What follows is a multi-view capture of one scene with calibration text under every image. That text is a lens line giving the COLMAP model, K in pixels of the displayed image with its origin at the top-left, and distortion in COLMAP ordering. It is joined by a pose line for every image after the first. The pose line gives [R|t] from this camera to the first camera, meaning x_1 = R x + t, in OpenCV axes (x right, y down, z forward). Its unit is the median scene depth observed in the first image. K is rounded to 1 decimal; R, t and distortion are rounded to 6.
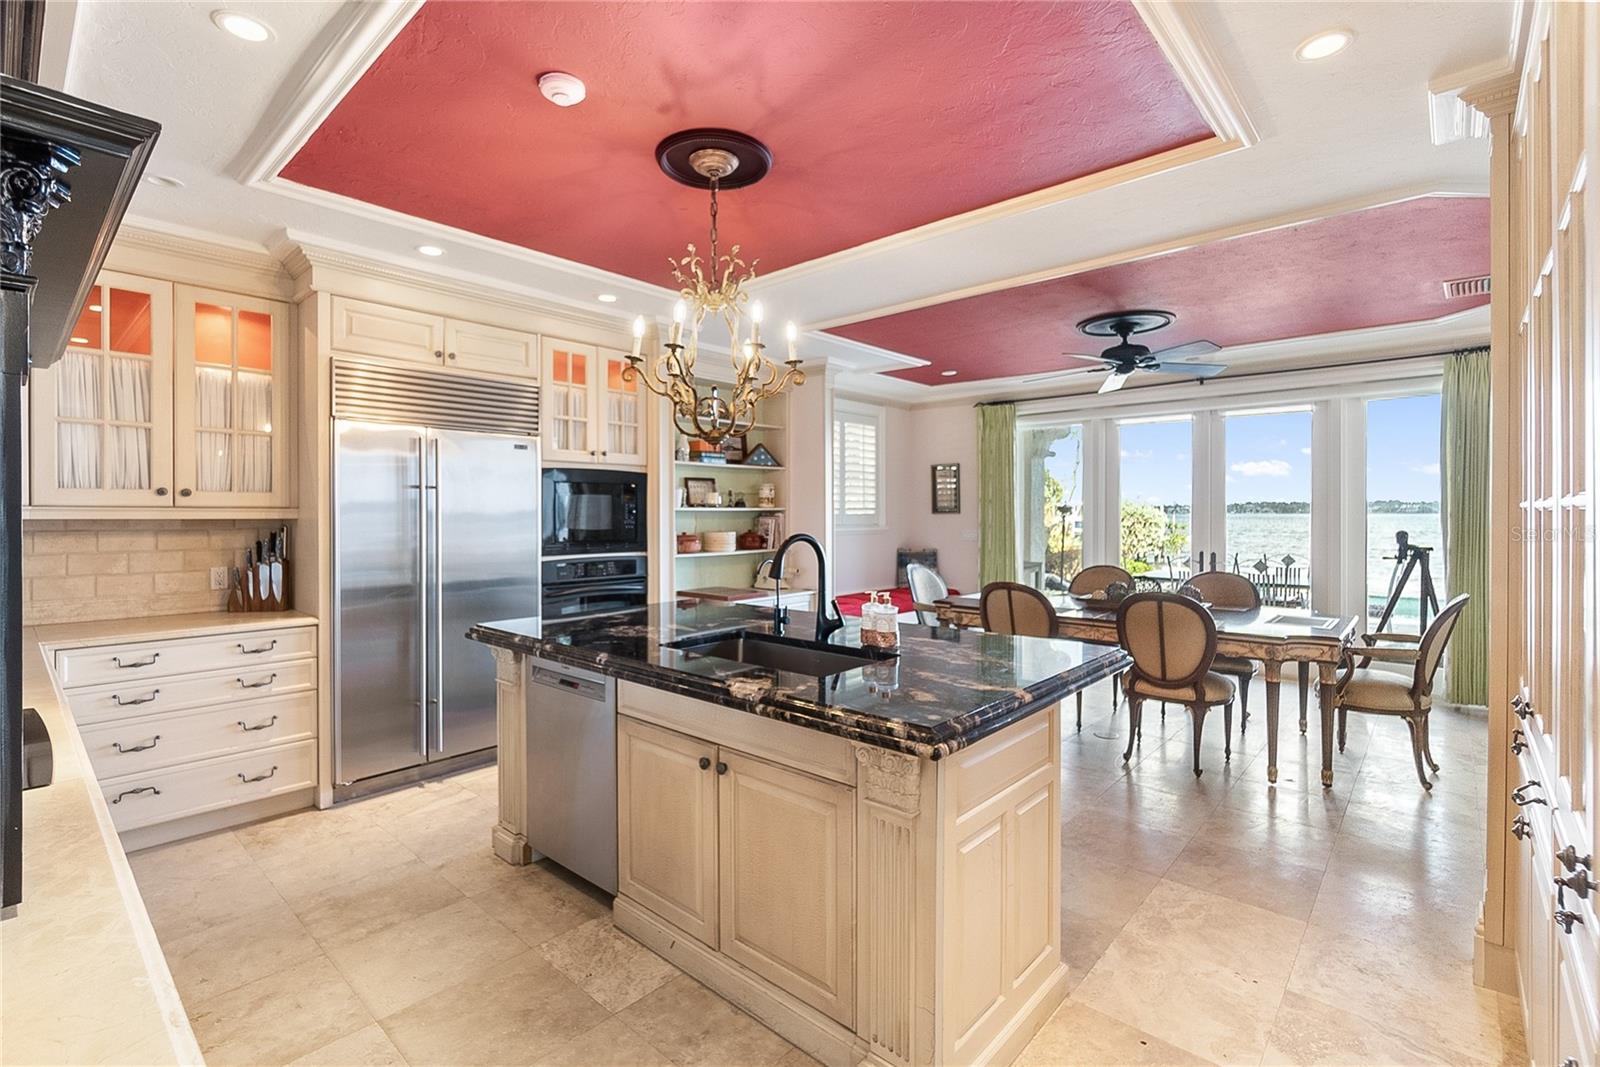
lens RADIAL K [[729.7, 0, 801.6], [0, 729.7, 514.8], [0, 0, 1]] dist [-0.004833, -0.000162]
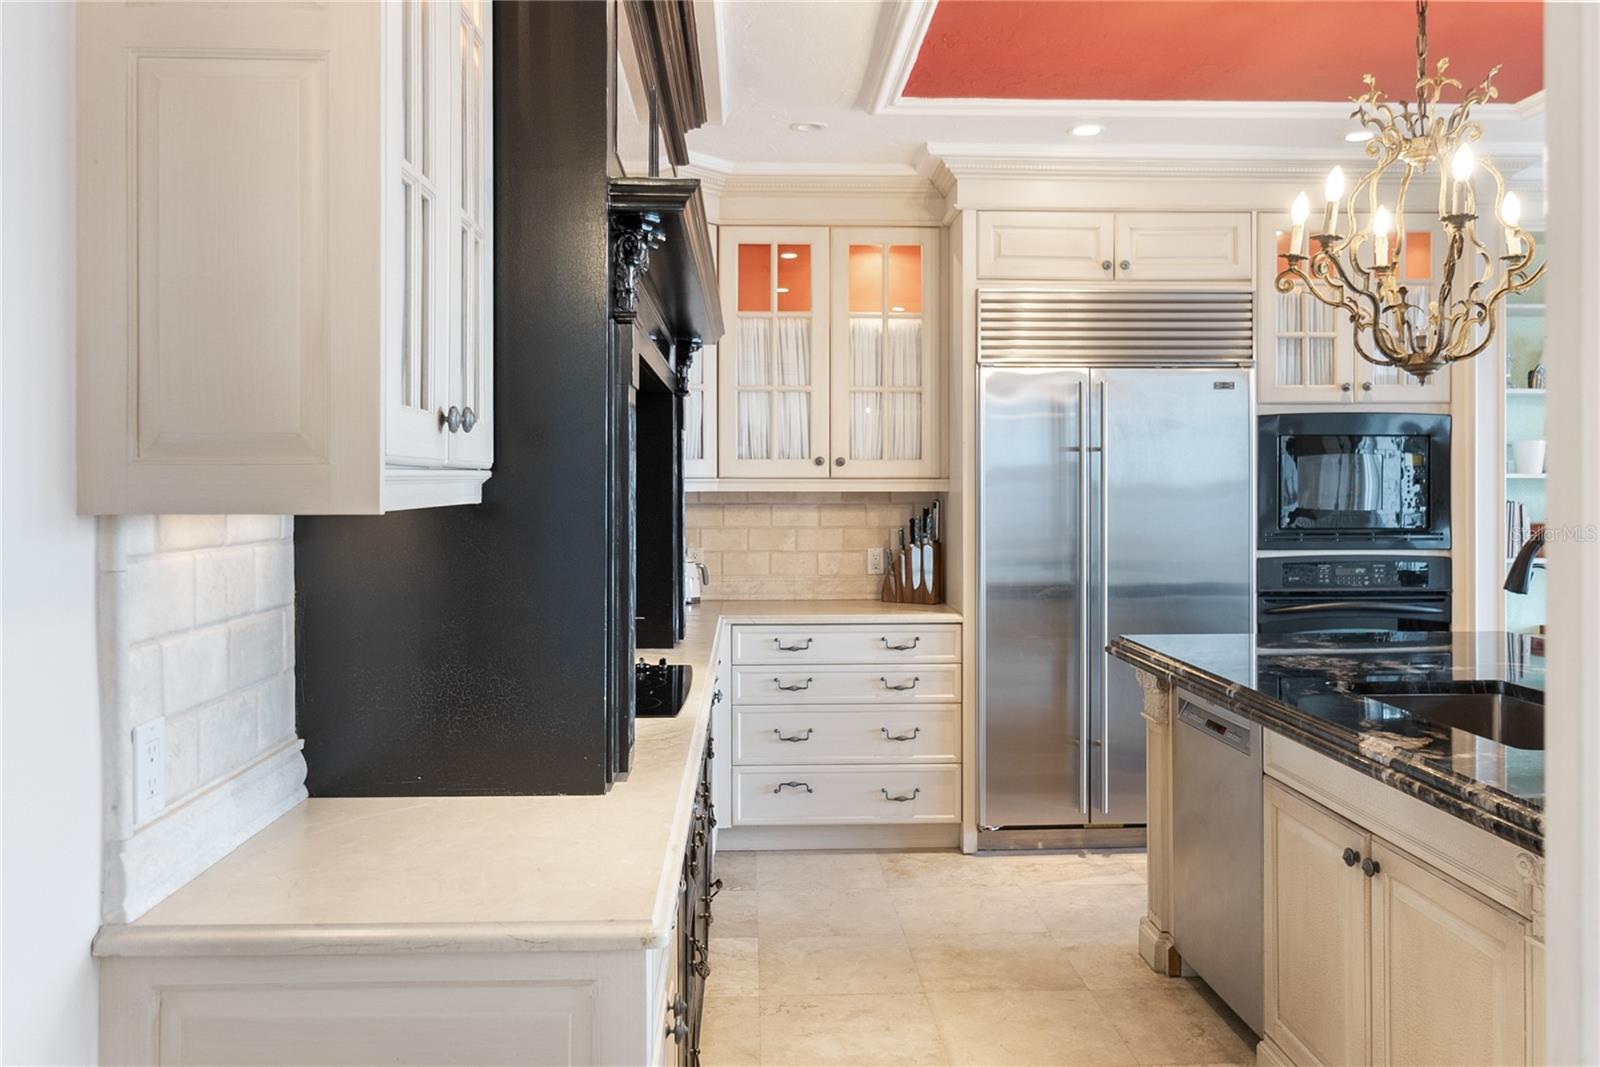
lens RADIAL K [[1241.6, 0, 804.4], [0, 1241.6, 472.7], [0, 0, 1]] dist [-0.011879, -0.000961]
pose [[0.706216, -0.007985, -0.707951, 0.188287], [-0.000004, 0.999936, -0.011282, -0.000274], [0.707996, 0.007970, 0.706171, -0.096392]]
